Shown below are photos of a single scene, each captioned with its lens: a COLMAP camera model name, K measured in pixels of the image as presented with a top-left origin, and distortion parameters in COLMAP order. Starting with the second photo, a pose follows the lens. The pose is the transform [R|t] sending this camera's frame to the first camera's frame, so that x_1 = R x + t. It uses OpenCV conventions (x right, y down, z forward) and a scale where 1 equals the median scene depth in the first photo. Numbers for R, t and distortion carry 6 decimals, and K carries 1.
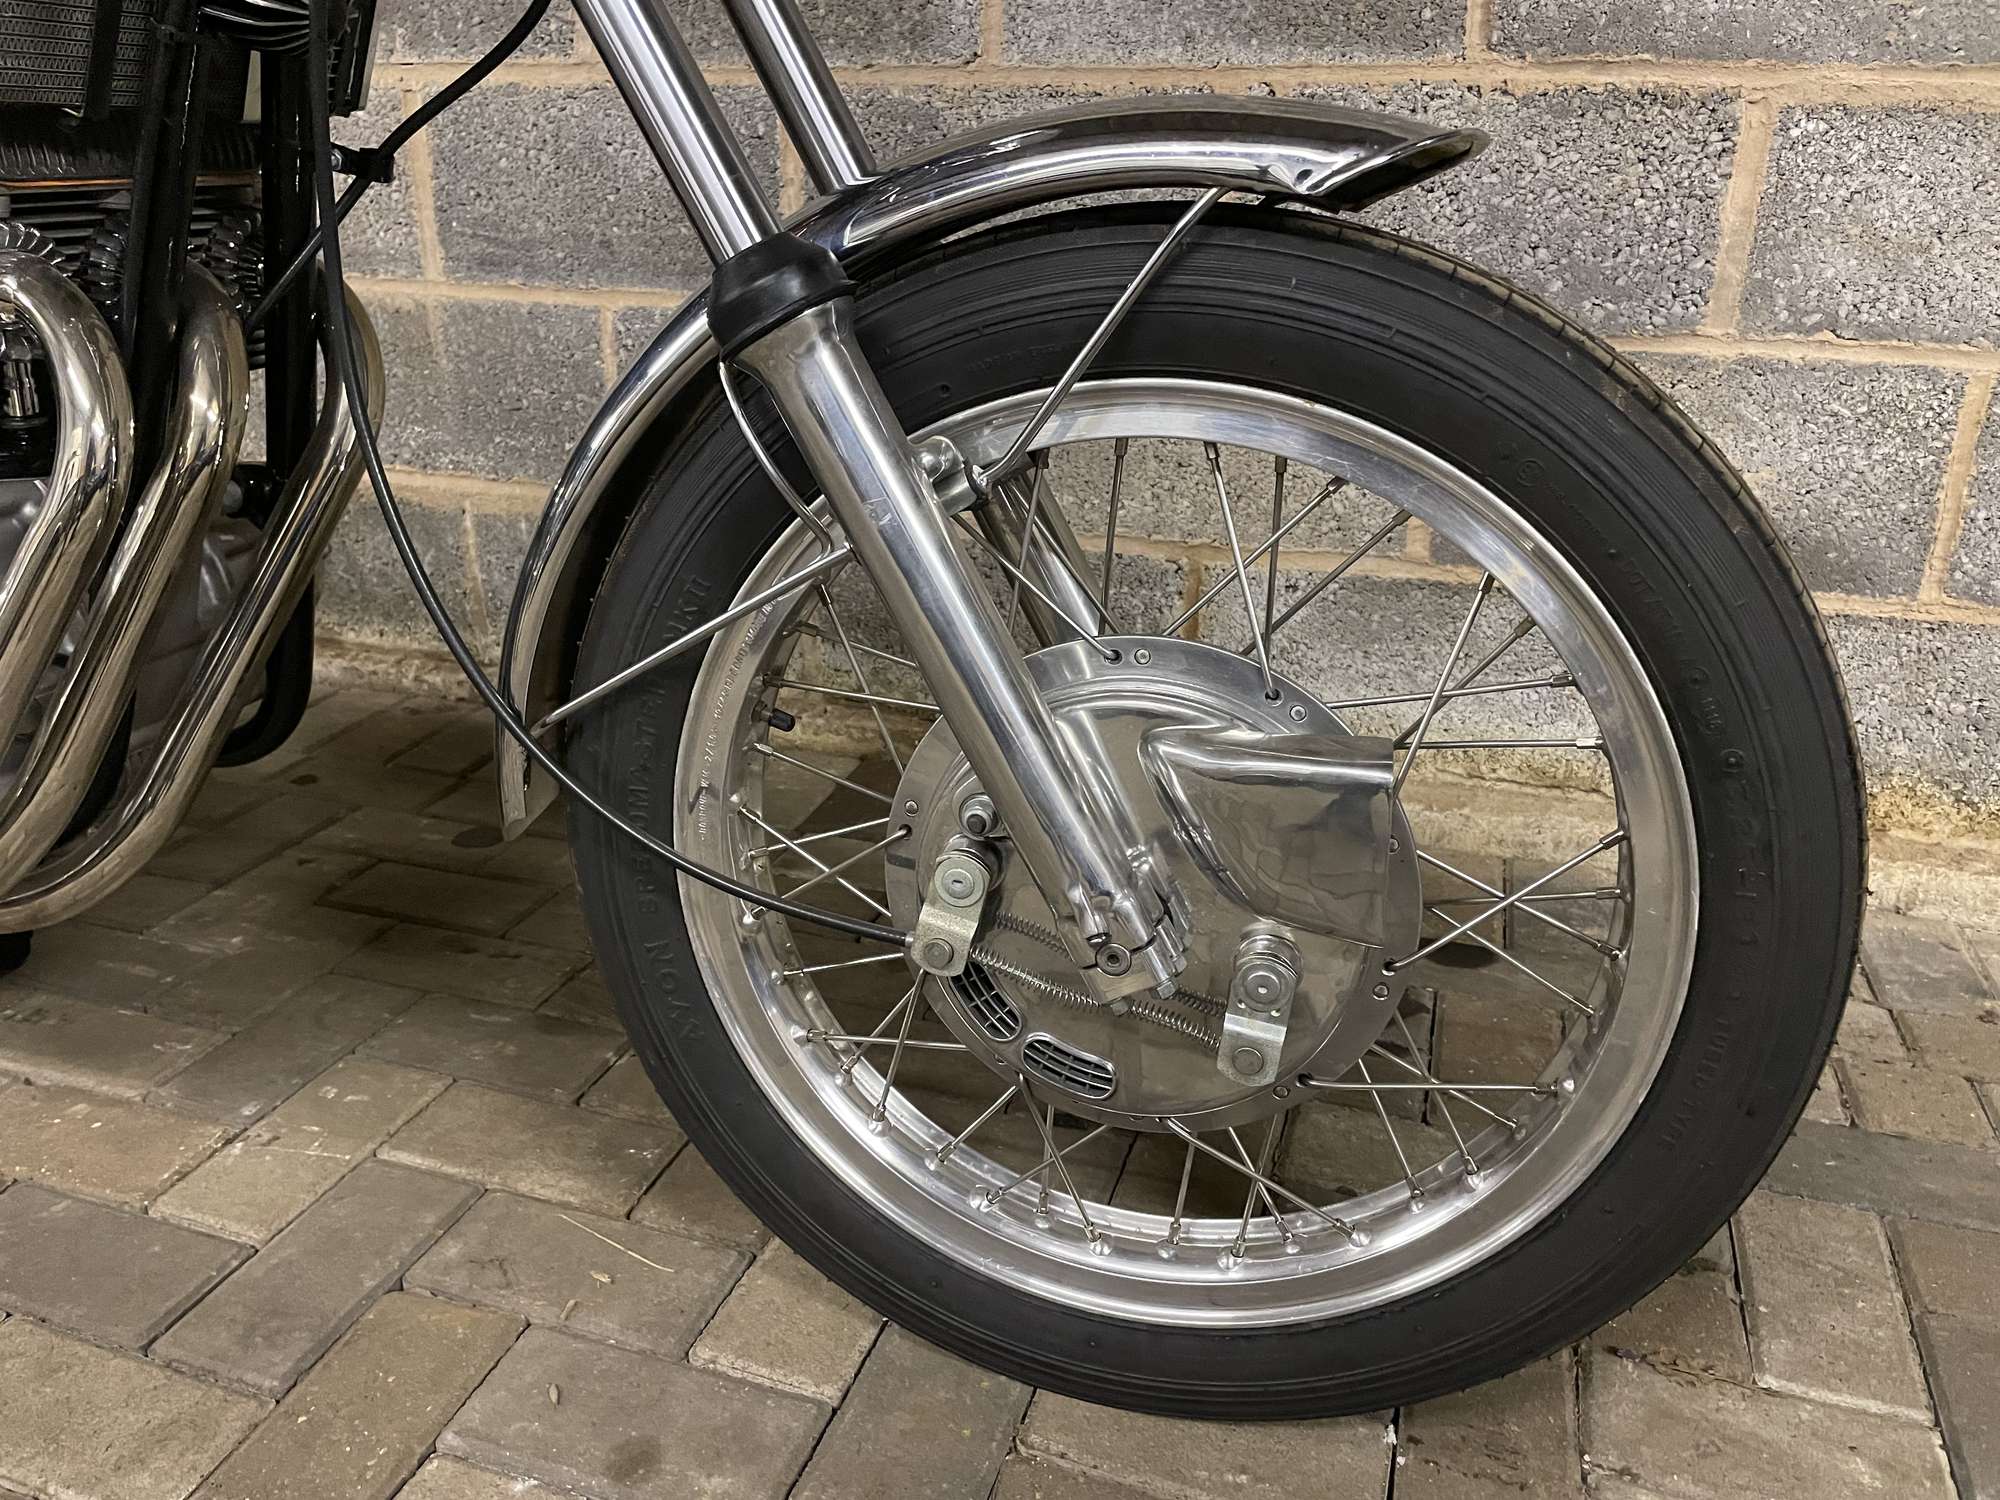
lens RADIAL K [[1533.6, 0, 989.9], [0, 1533.6, 766.6], [0, 0, 1]] dist [0.078240, -0.120346]
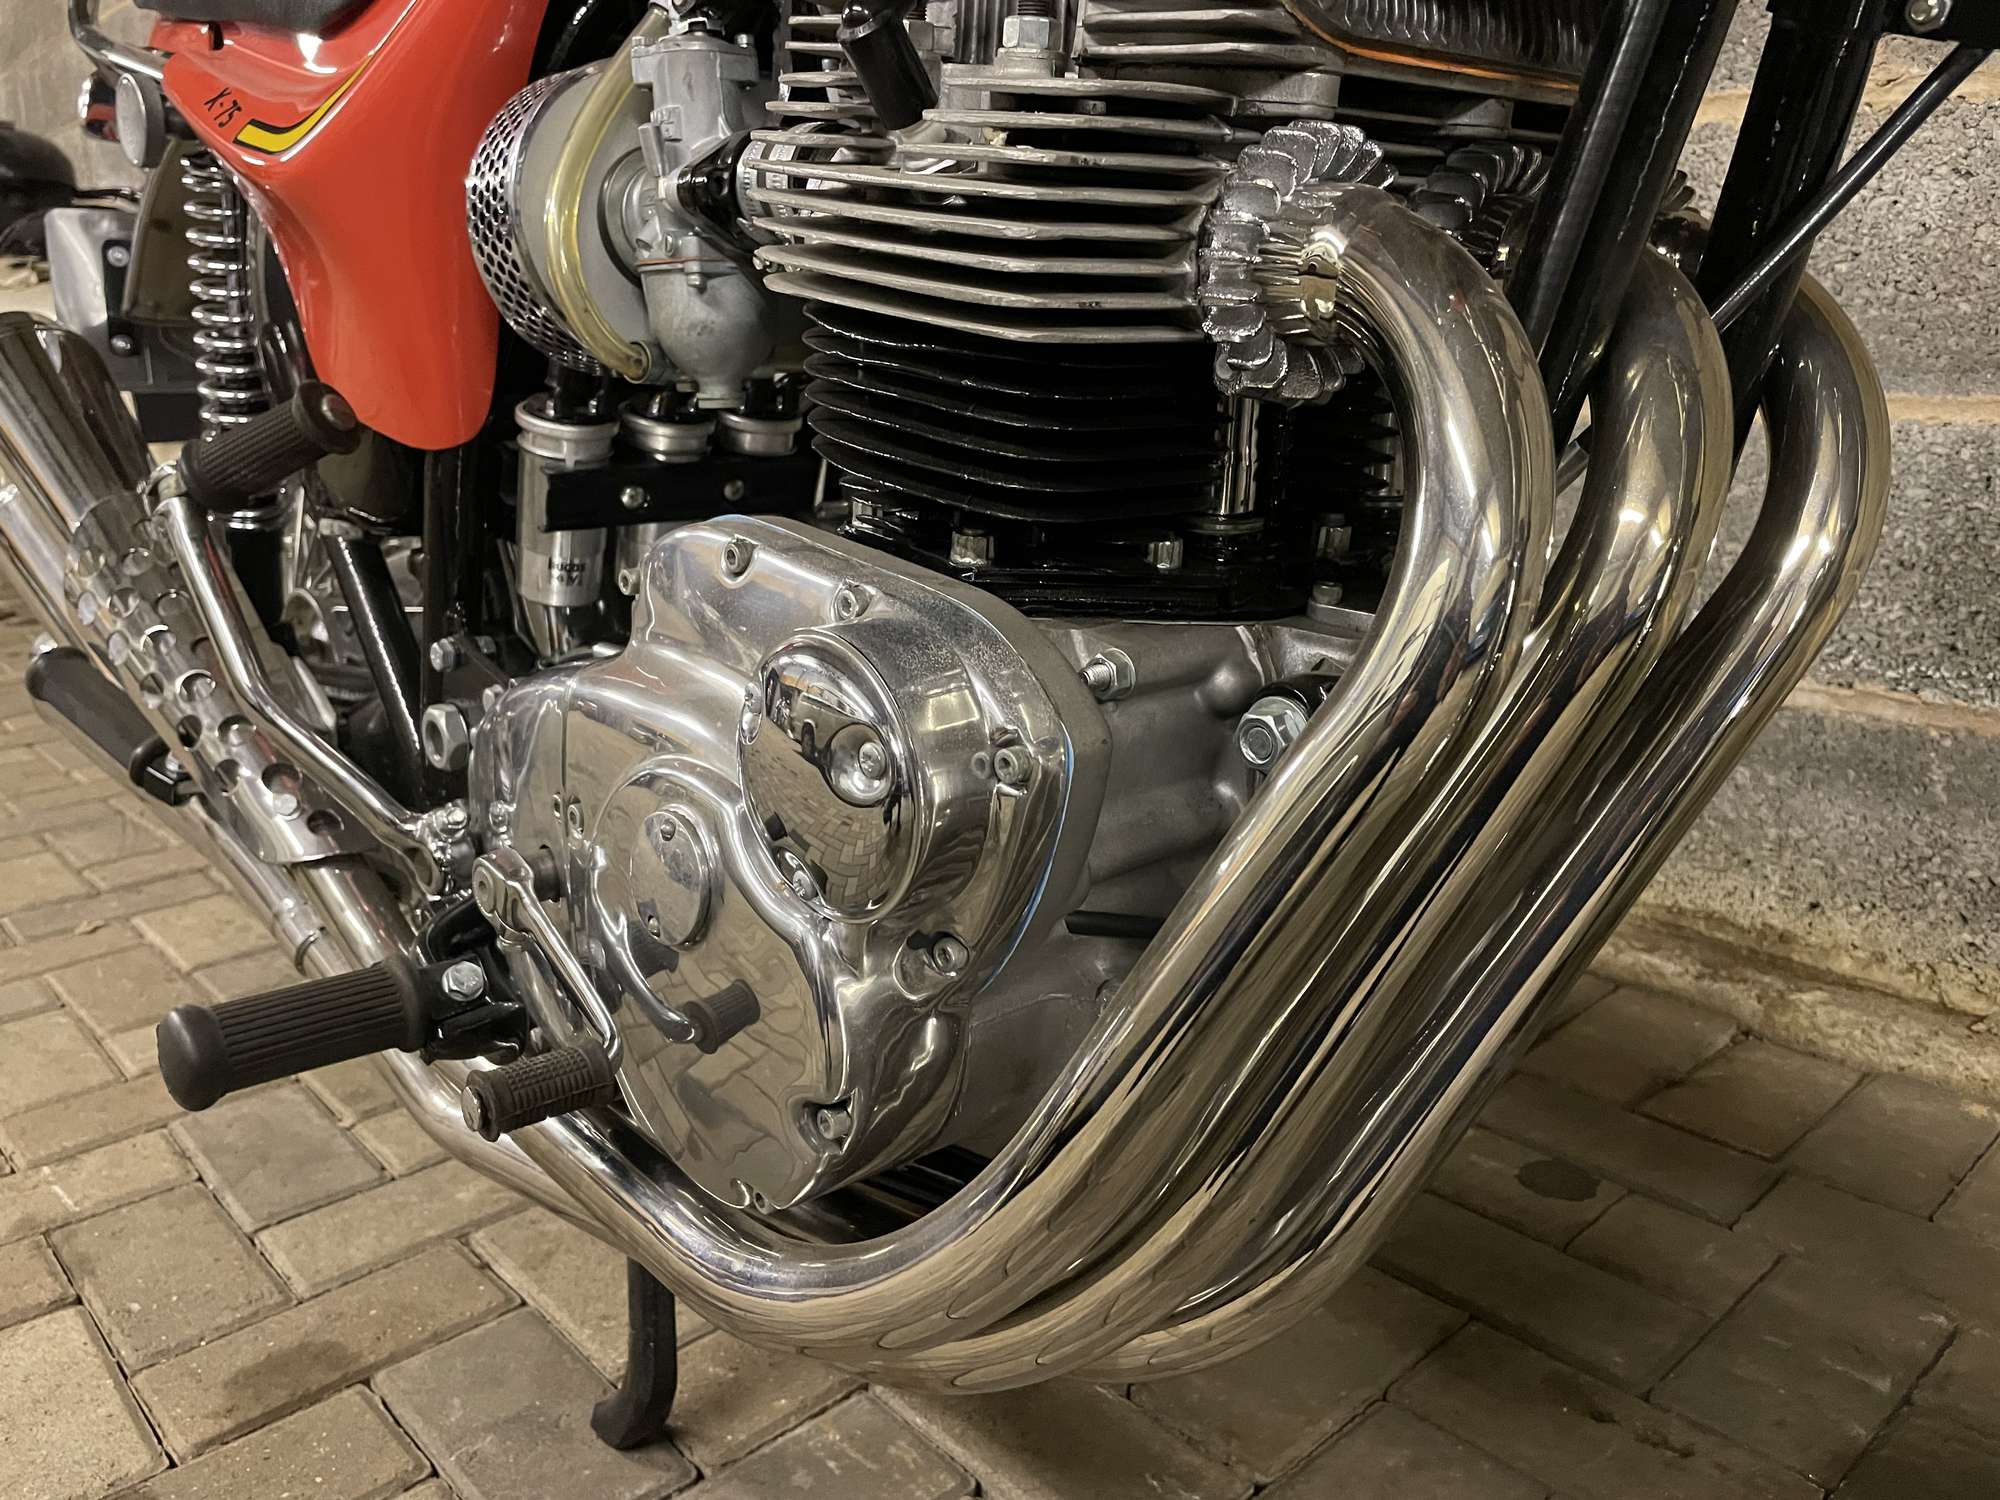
lens RADIAL K [[1533.6, 0, 983.0], [0, 1533.6, 722.3], [0, 0, 1]] dist [0.078240, -0.120346]
pose [[0.868229, 0.087165, -0.488448, -0.258208], [-0.152422, 0.983701, -0.095390, -0.051371], [0.472172, 0.157270, 0.867363, 0.294938]]
